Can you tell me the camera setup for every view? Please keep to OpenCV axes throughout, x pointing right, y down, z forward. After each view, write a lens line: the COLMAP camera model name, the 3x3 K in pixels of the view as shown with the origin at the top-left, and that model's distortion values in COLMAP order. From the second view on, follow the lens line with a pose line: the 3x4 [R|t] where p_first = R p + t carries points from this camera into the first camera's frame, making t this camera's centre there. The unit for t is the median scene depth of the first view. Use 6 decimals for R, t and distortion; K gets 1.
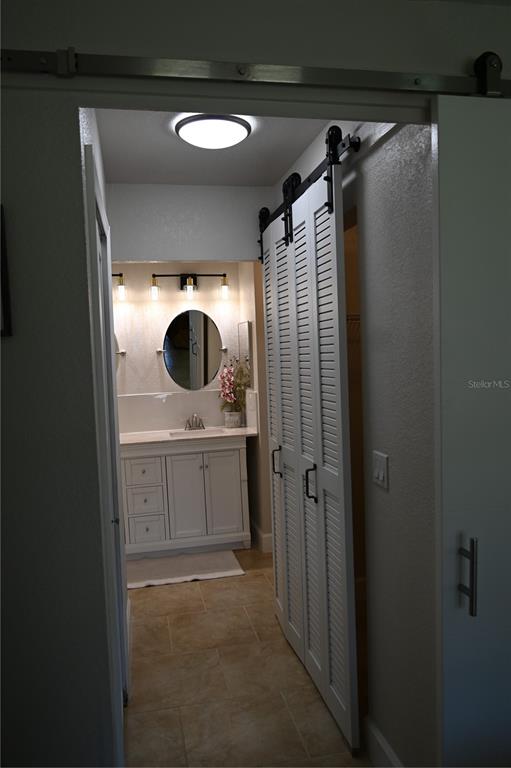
lens RADIAL K [[595.7, 0, 255.5], [0, 595.7, 384.0], [0, 0, 1]] dist [-0.018443, 0.008547]
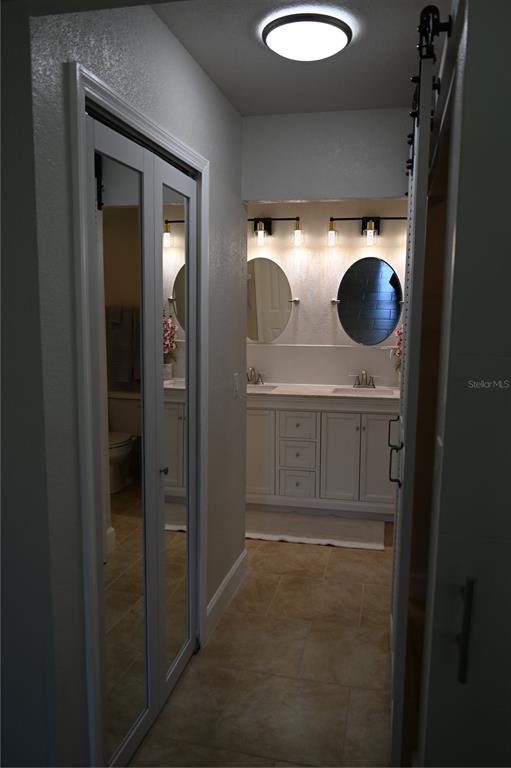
lens RADIAL K [[598.3, 0, 255.5], [0, 598.3, 384.0], [0, 0, 1]] dist [-0.008950, -0.001854]
pose [[0.904856, 0.102383, -0.413224, 0.143016], [-0.068499, 0.993018, 0.096042, -0.007884], [0.420172, -0.058599, 0.905551, 0.091303]]
